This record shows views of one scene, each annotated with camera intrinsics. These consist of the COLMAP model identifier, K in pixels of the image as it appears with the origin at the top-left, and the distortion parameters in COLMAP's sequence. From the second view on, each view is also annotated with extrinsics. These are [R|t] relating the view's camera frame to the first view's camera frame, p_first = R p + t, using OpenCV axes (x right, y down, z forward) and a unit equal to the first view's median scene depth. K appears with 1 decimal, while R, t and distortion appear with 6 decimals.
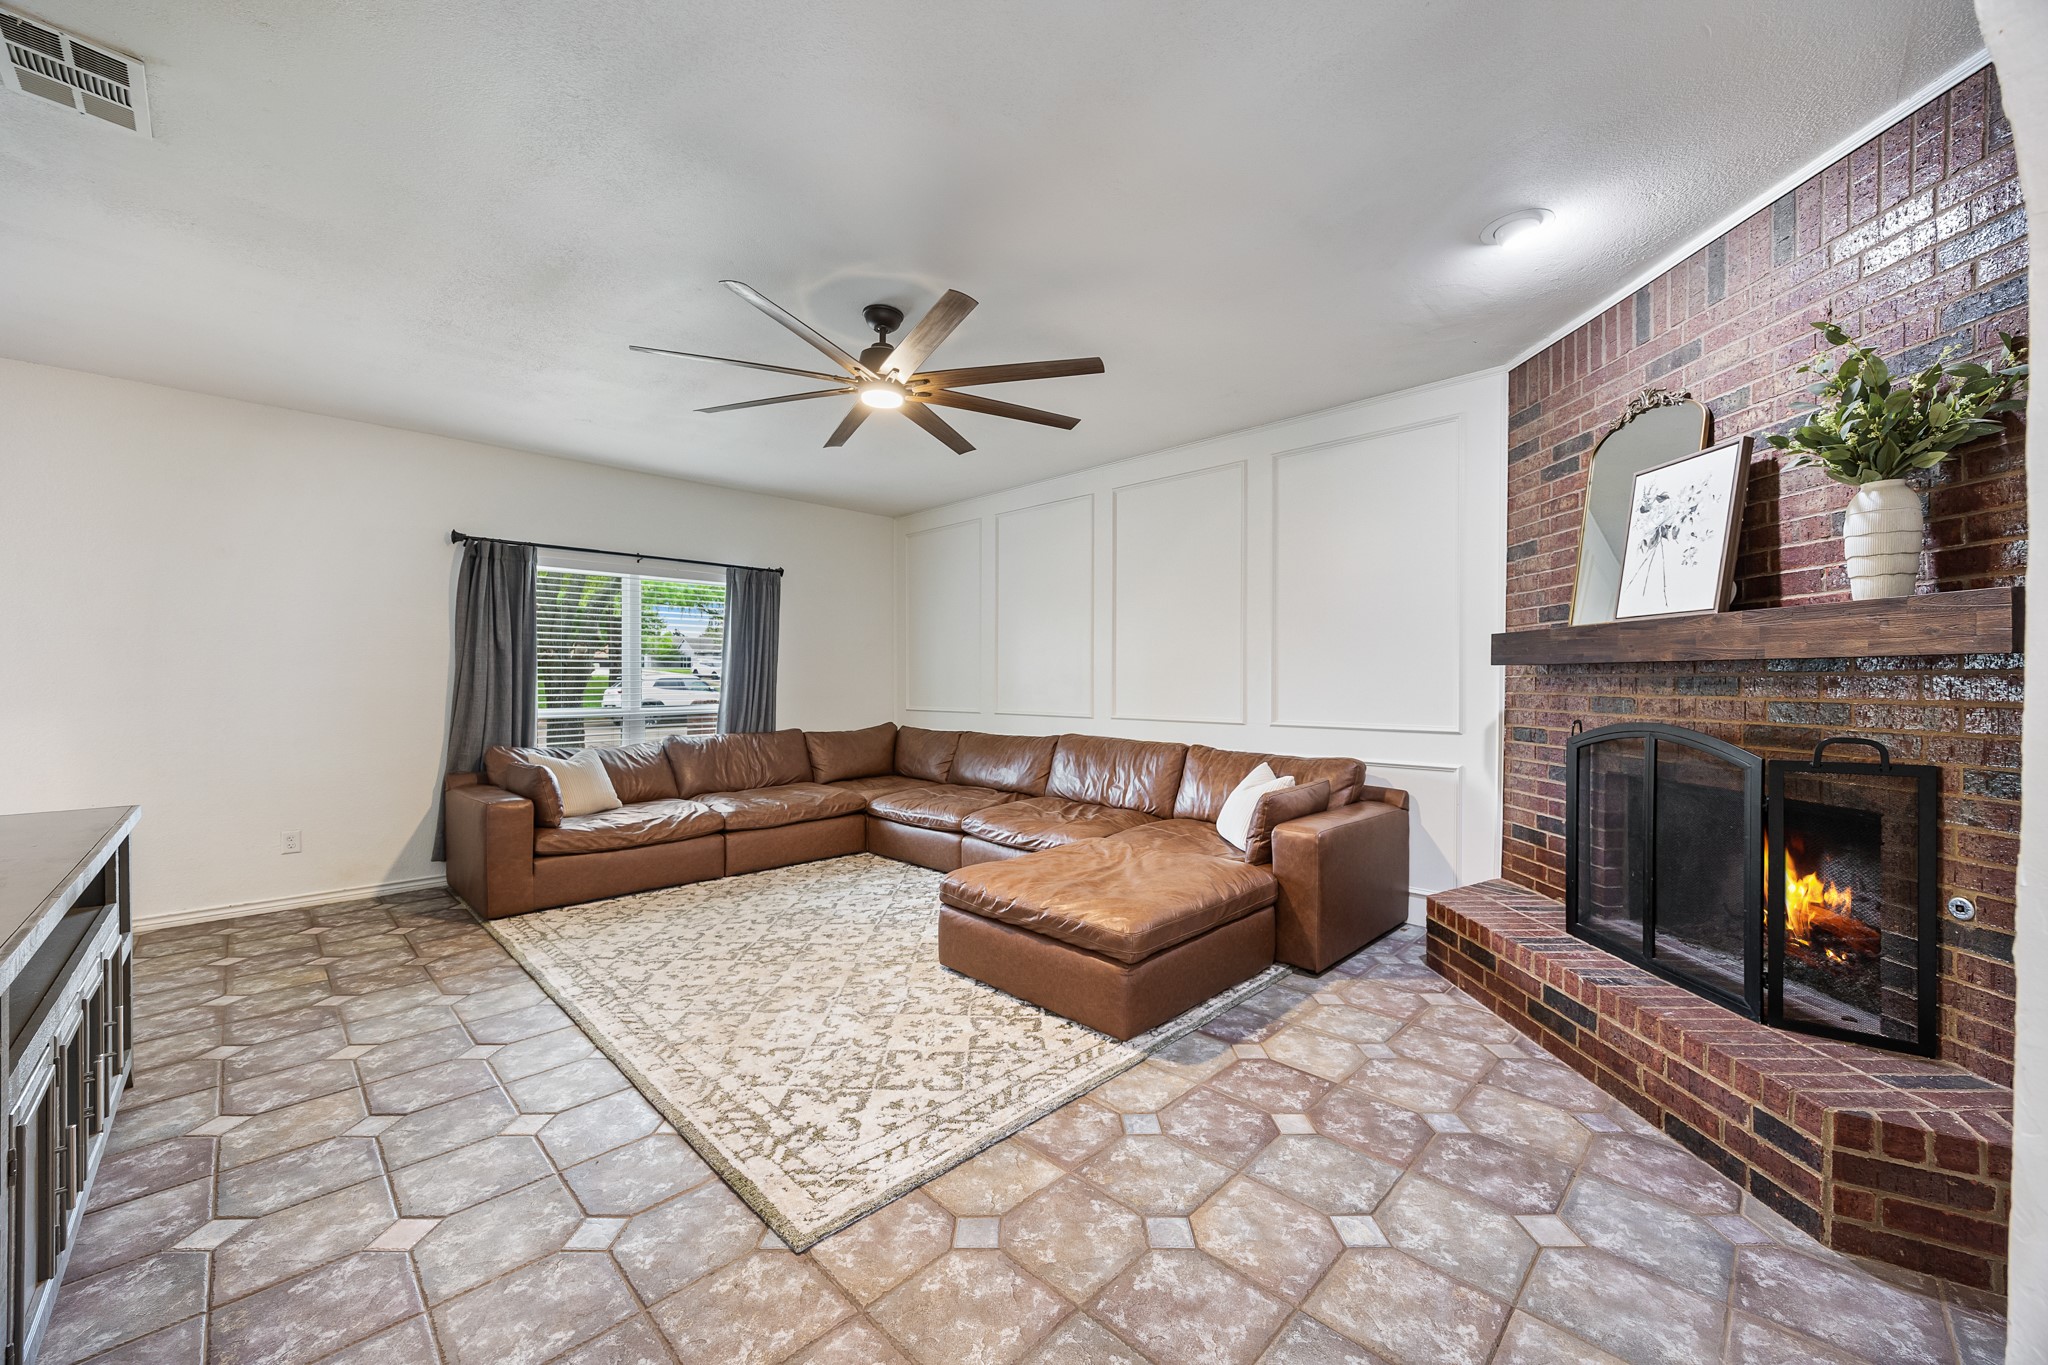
lens RADIAL K [[781.8, 0, 1042.7], [0, 781.8, 688.3], [0, 0, 1]] dist [-0.002375, -0.000429]
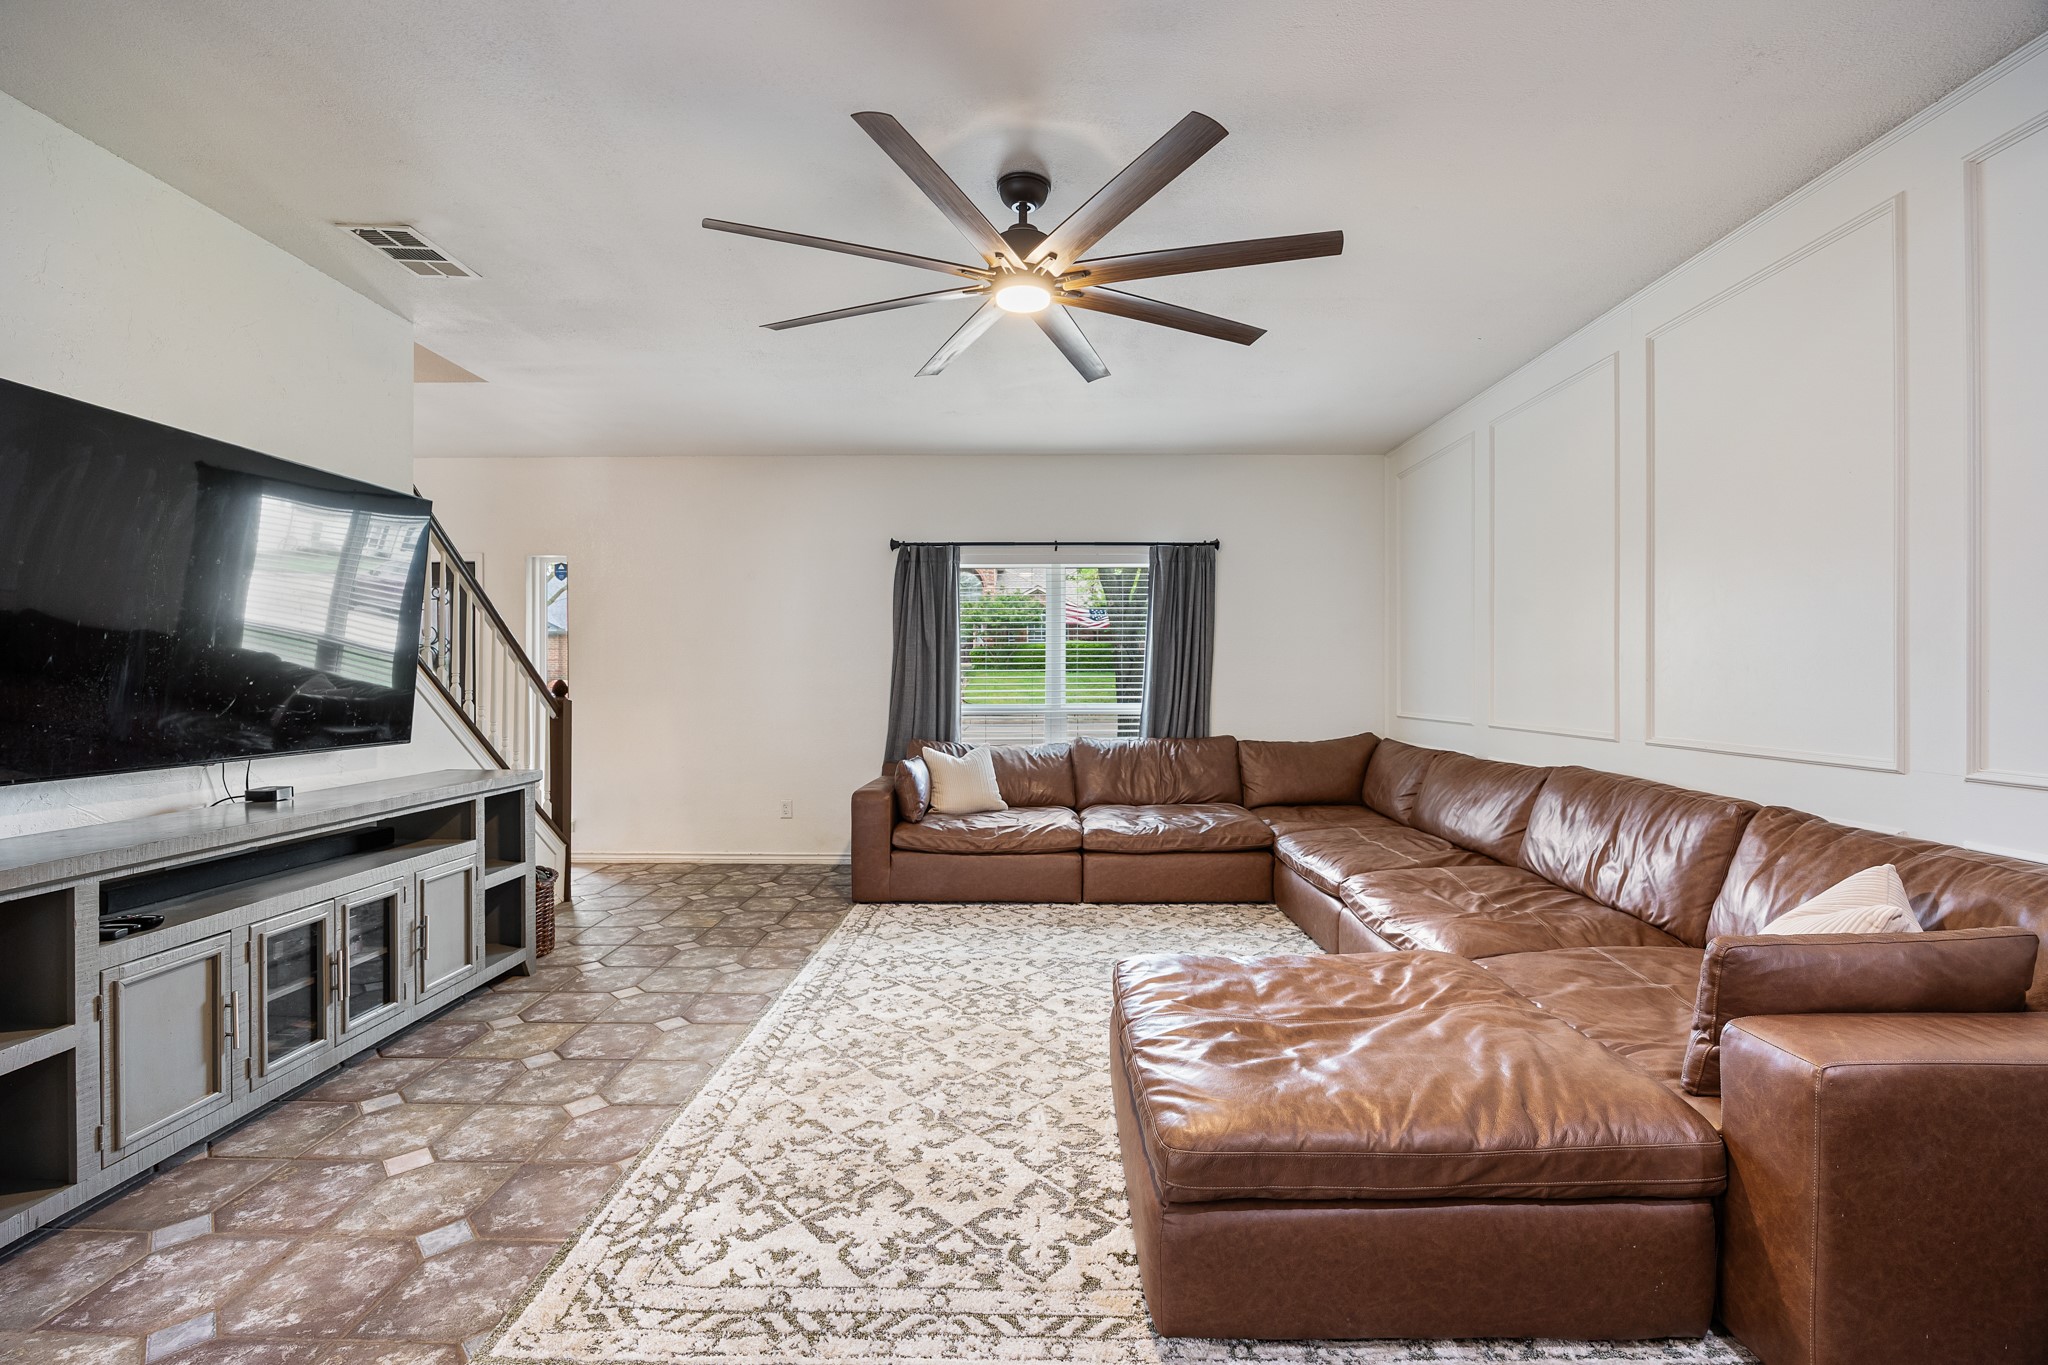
lens RADIAL K [[887.2, 0, 1040.6], [0, 887.2, 676.4], [0, 0, 1]] dist [-0.022821, 0.001038]
pose [[0.689355, -0.001279, -0.724422, 0.326353], [-0.004687, 0.999970, -0.006226, -0.004353], [0.724408, 0.007687, 0.689329, 0.339942]]
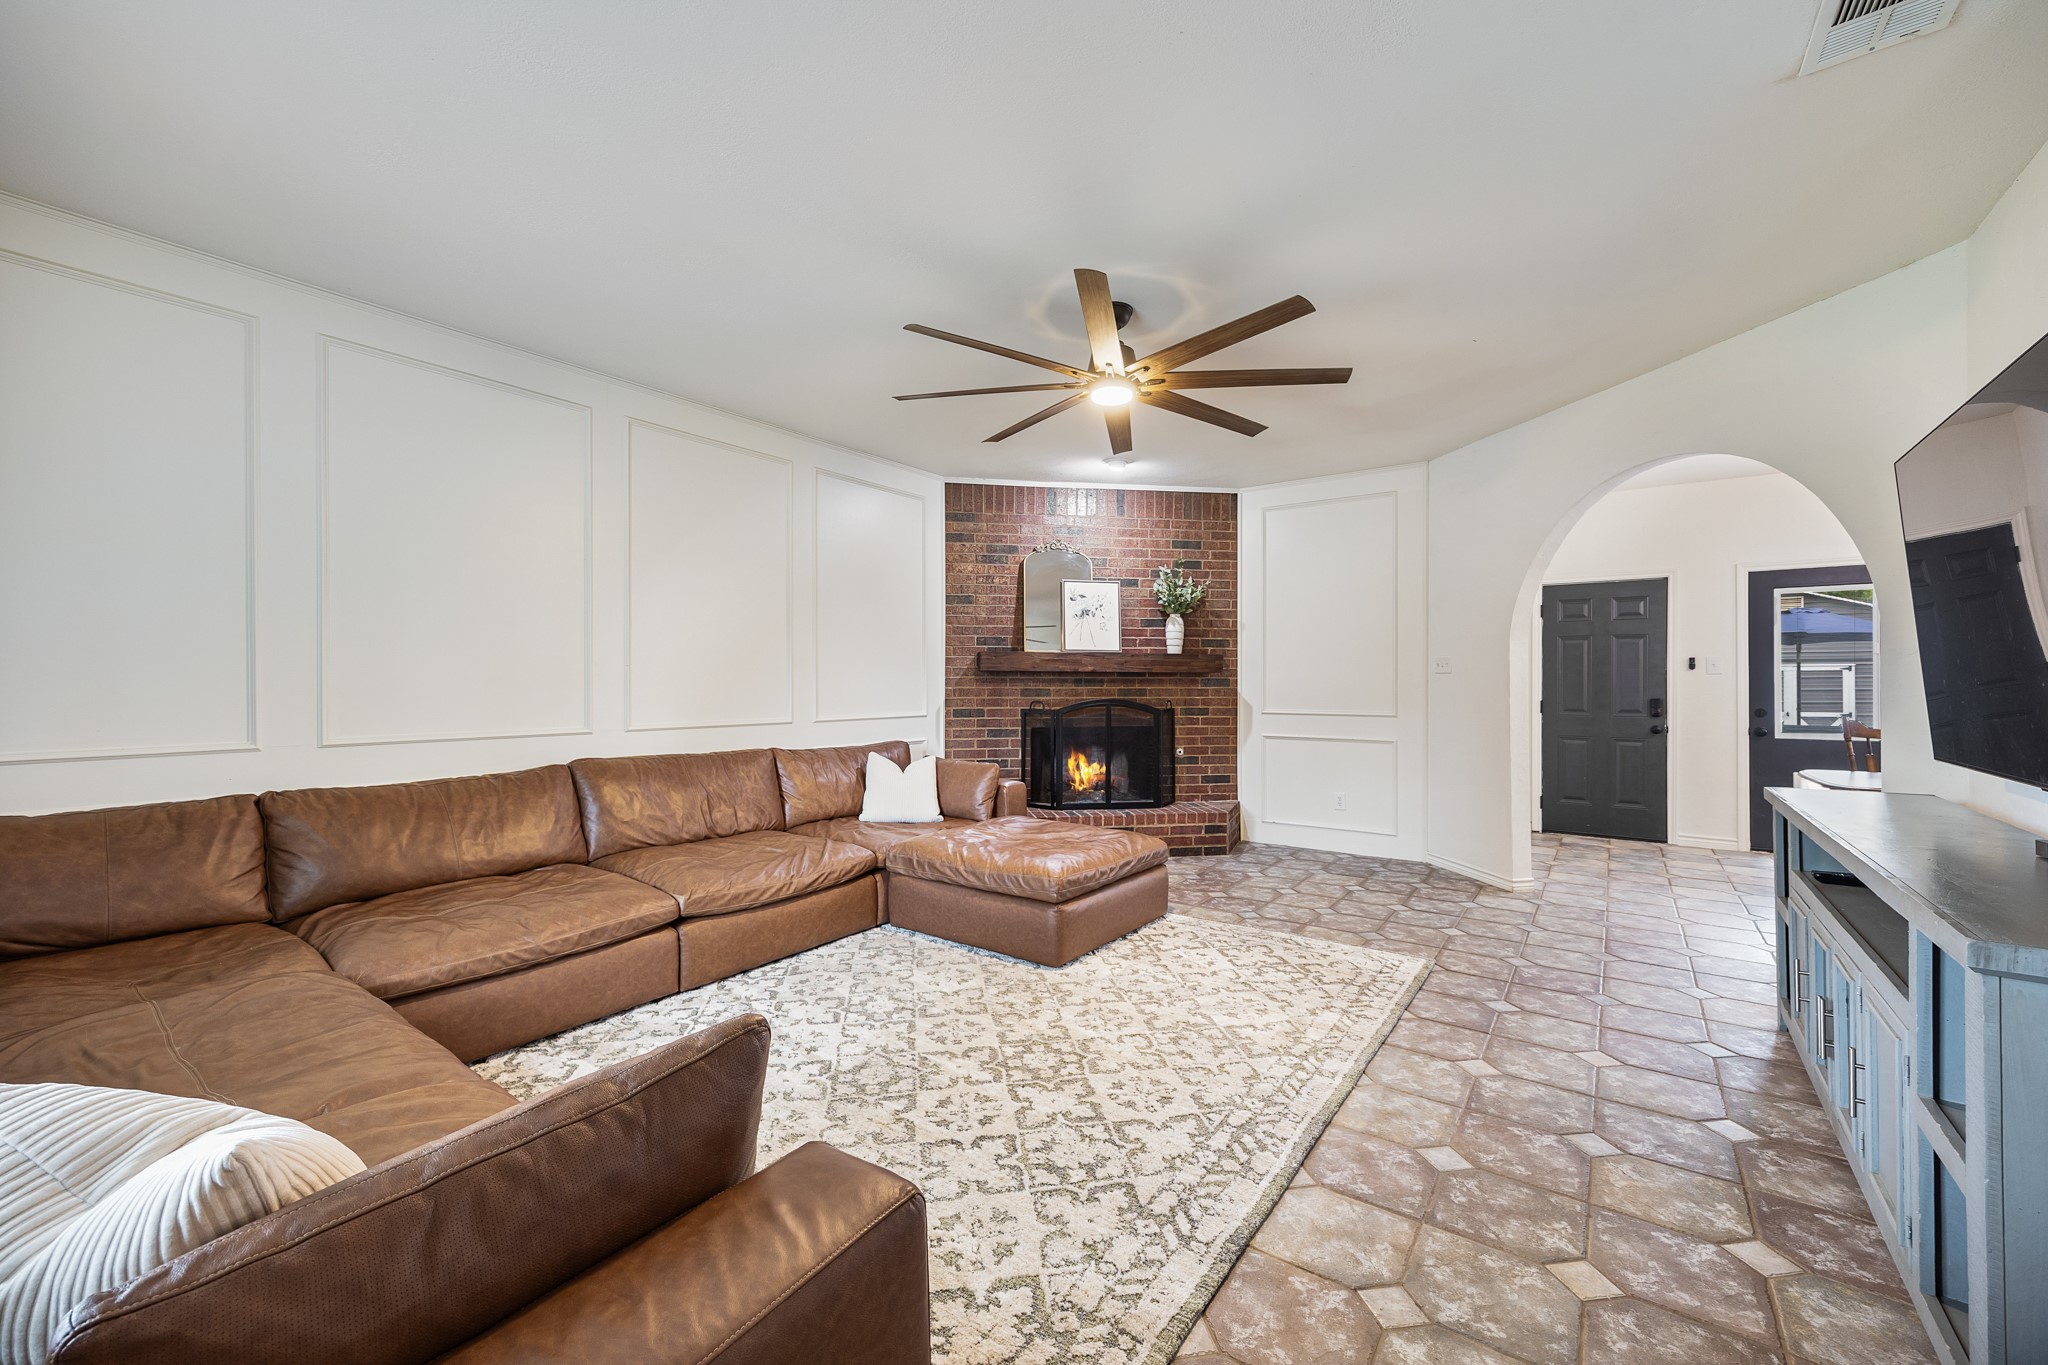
lens RADIAL K [[781.8, 0, 1040.9], [0, 781.8, 678.2], [0, 0, 1]] dist [-0.002375, -0.000429]
pose [[-0.135704, 0.006129, 0.990730, -0.919060], [0.008265, 0.999953, -0.005053, -0.003681], [-0.990715, 0.007503, -0.135748, 0.960827]]
